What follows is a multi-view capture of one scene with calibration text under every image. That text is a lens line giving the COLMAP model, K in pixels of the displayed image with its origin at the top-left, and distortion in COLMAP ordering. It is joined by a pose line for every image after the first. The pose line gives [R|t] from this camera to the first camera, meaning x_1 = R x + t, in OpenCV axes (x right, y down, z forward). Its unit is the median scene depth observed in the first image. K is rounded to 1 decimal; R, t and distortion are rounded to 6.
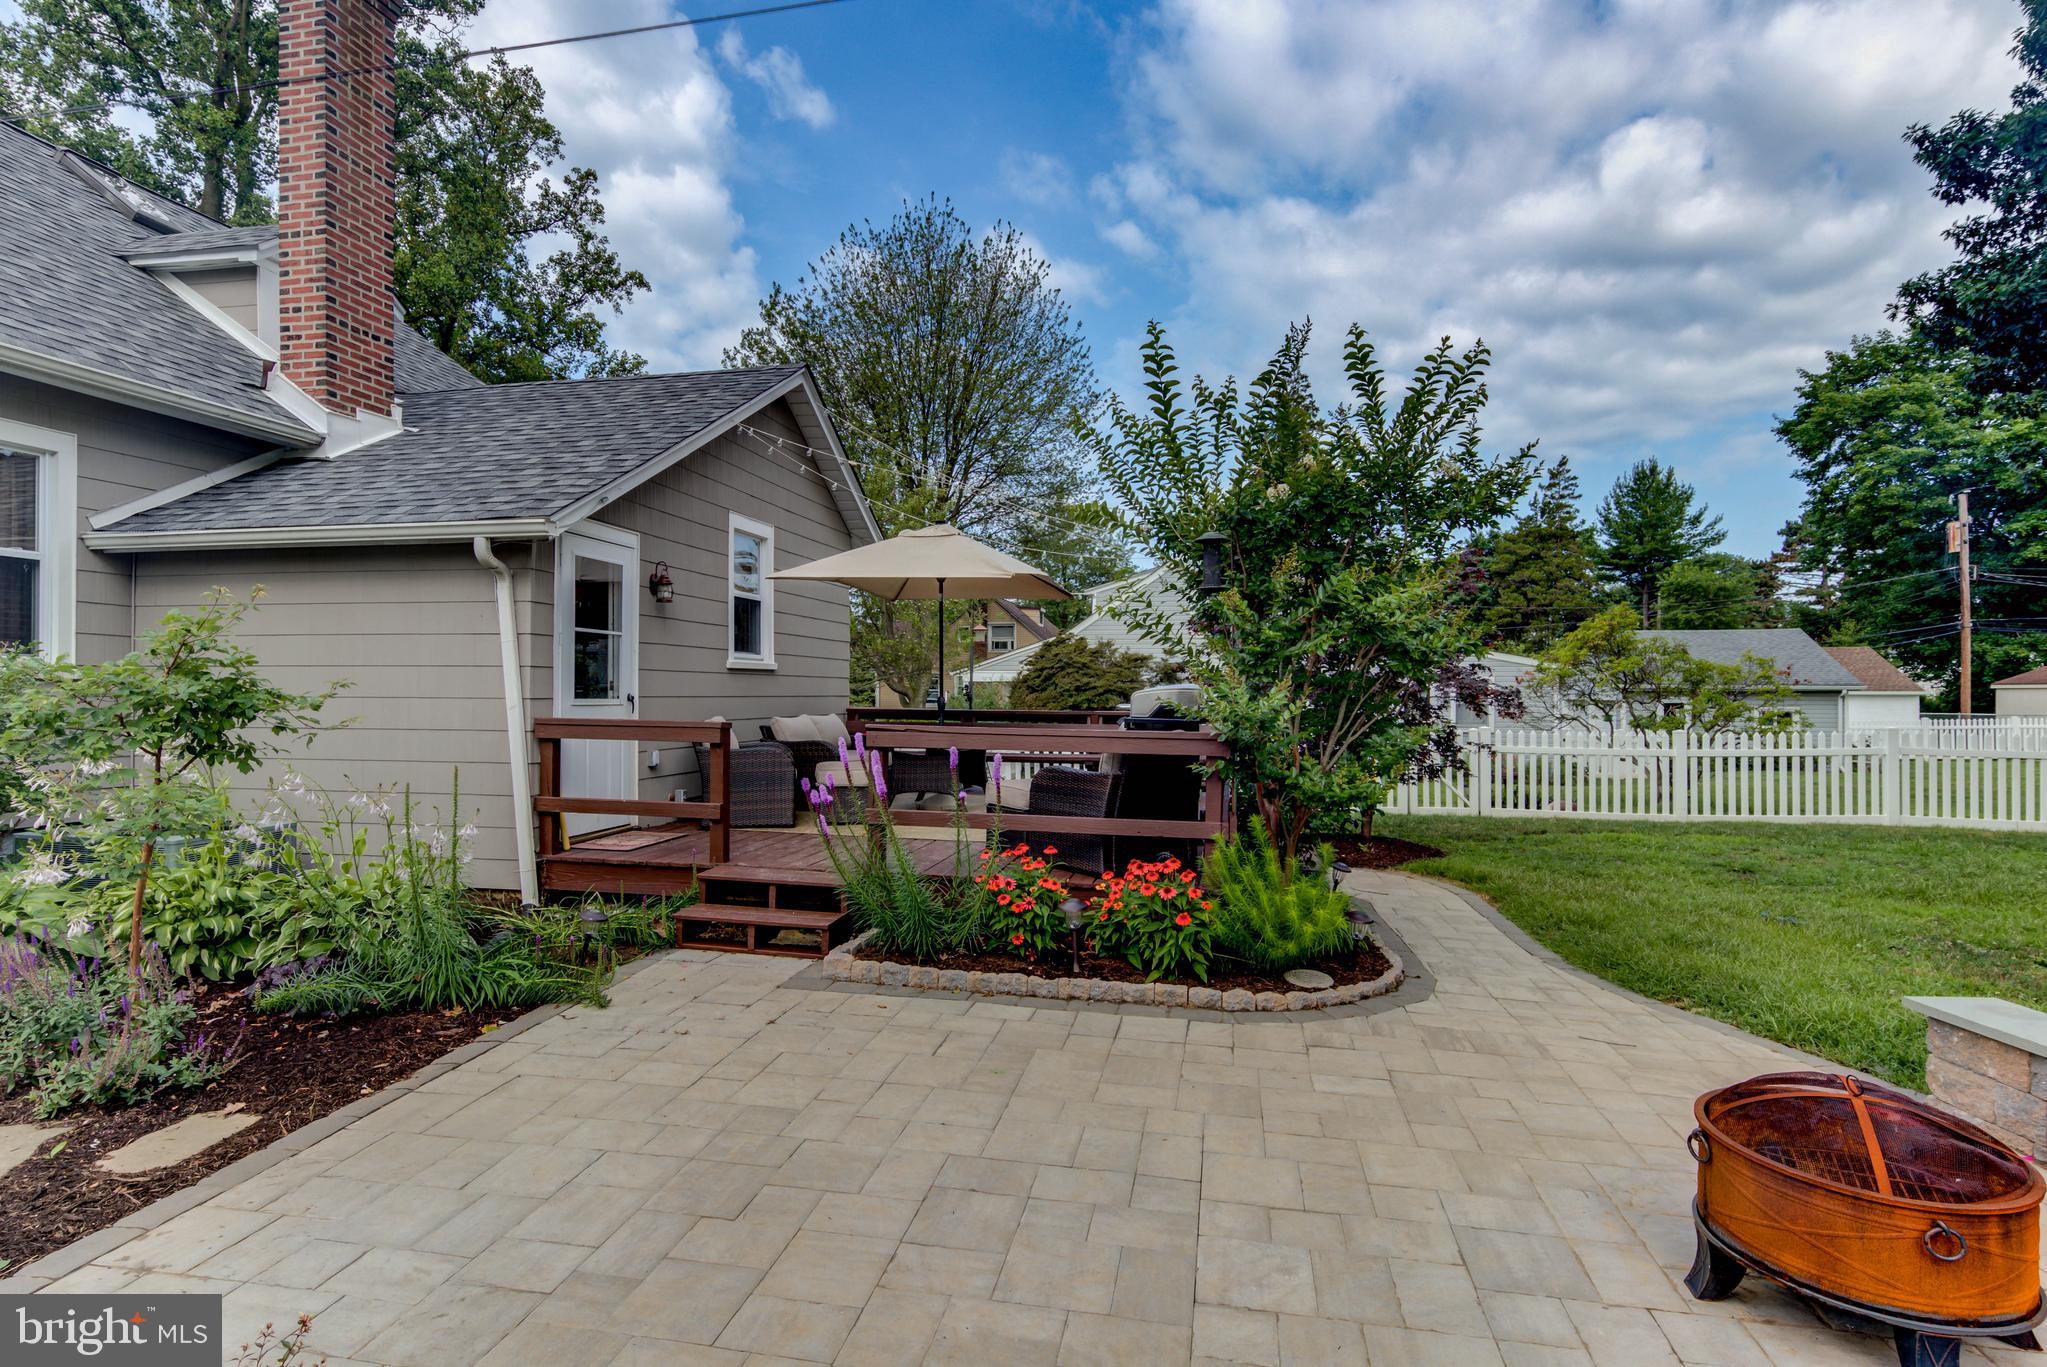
lens RADIAL K [[1025.7, 0, 1021.6], [0, 1025.7, 689.7], [0, 0, 1]] dist [0.024078, -0.008972]
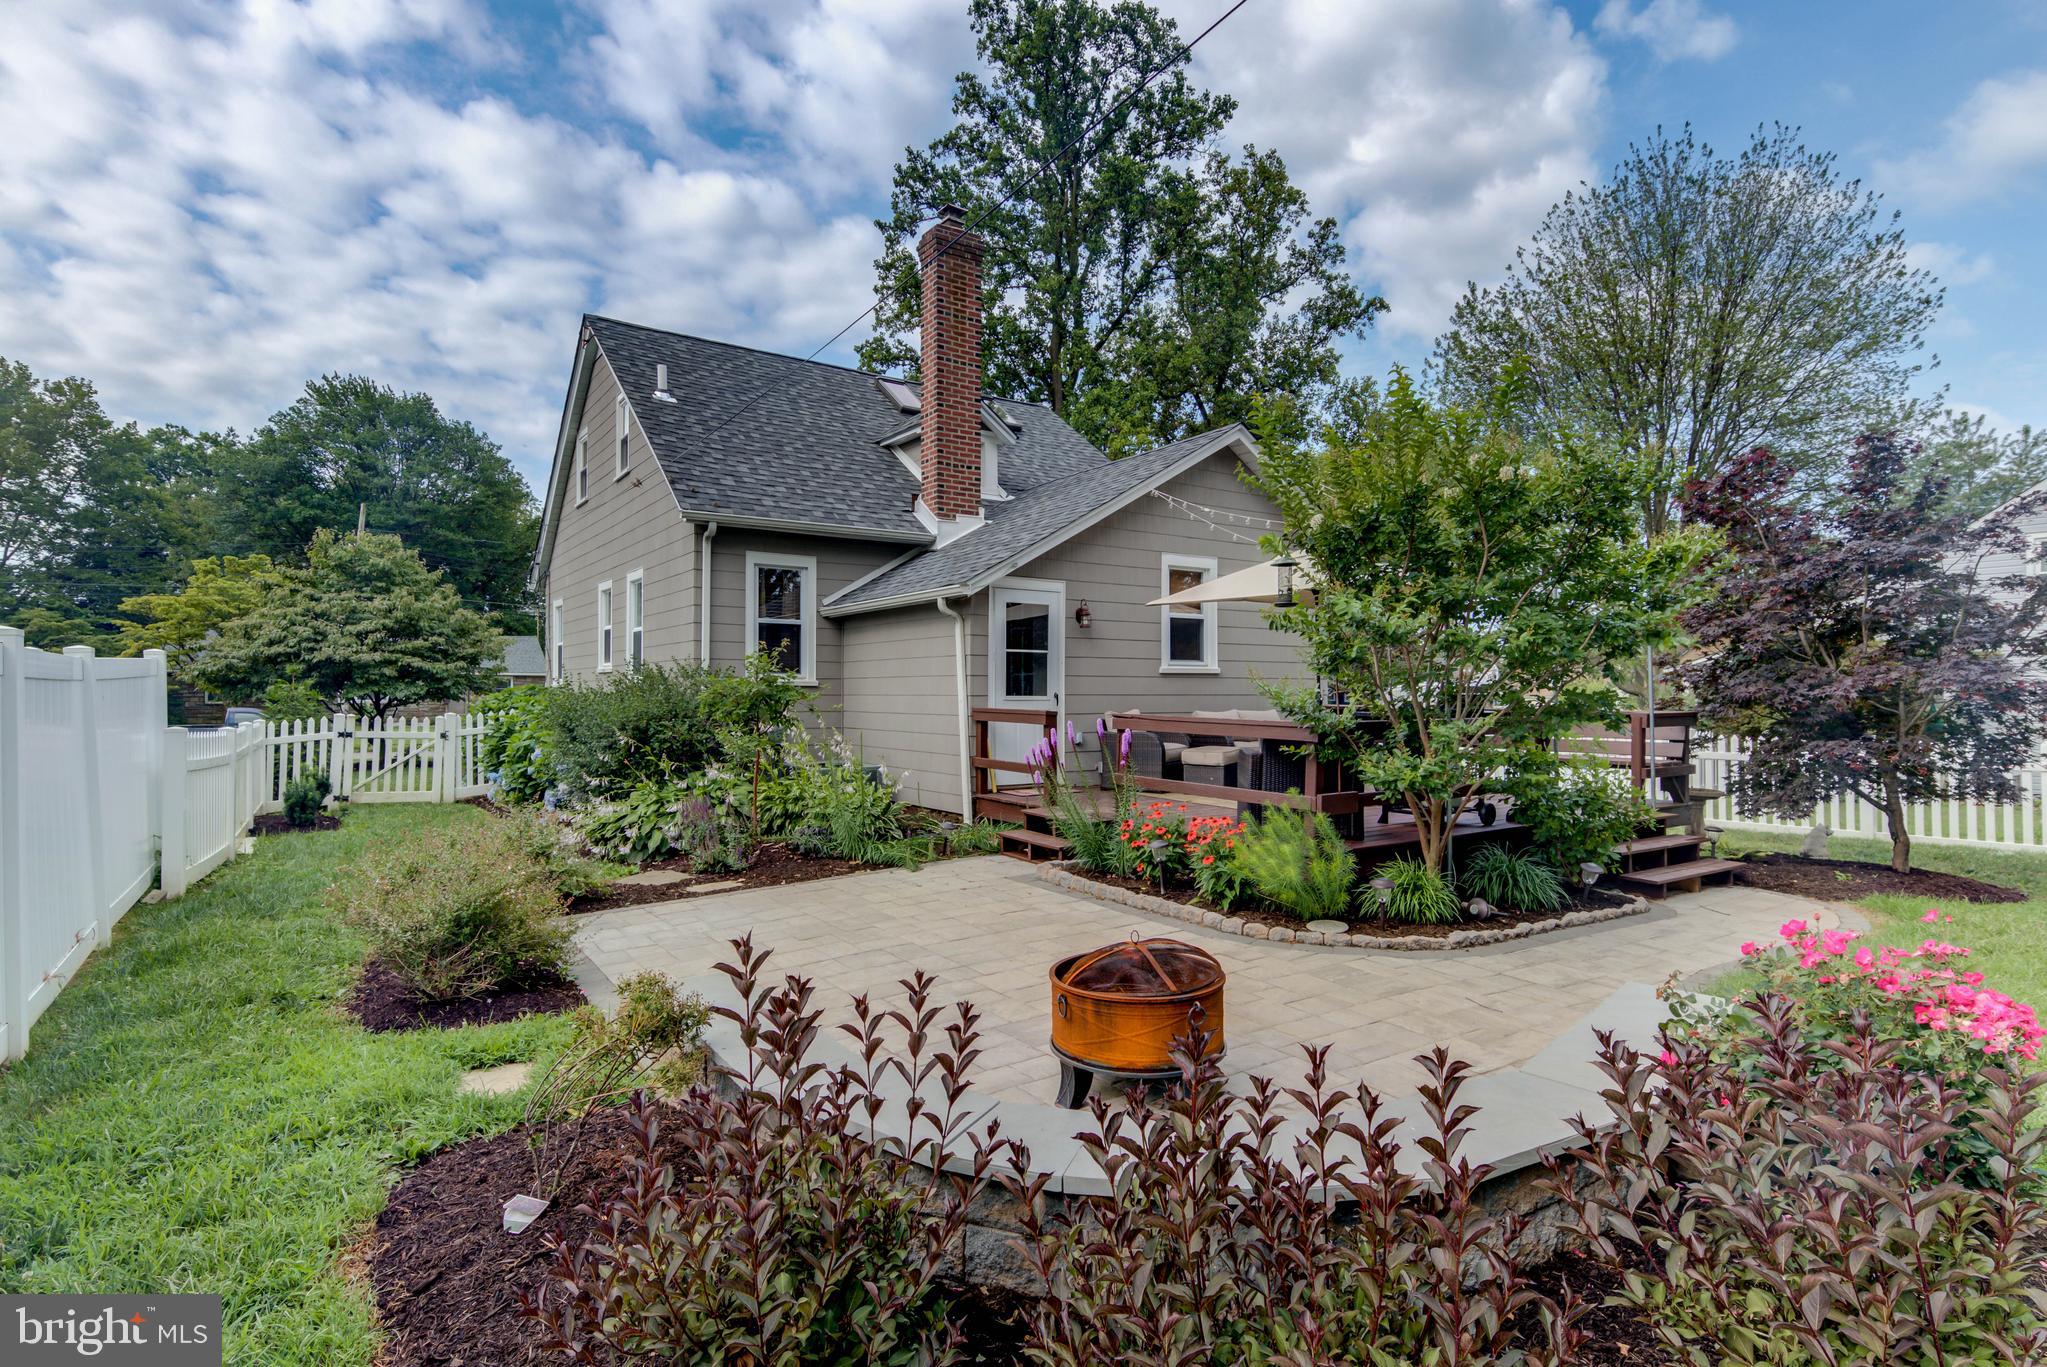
lens RADIAL K [[1025.7, 0, 1021.6], [0, 1025.7, 689.7], [0, 0, 1]] dist [0.024078, -0.008972]
pose [[0.718568, -0.006473, -0.695427, 0.278252], [0.004231, 0.999979, -0.004936, 0.003110], [0.695444, 0.000605, 0.718580, -0.034724]]
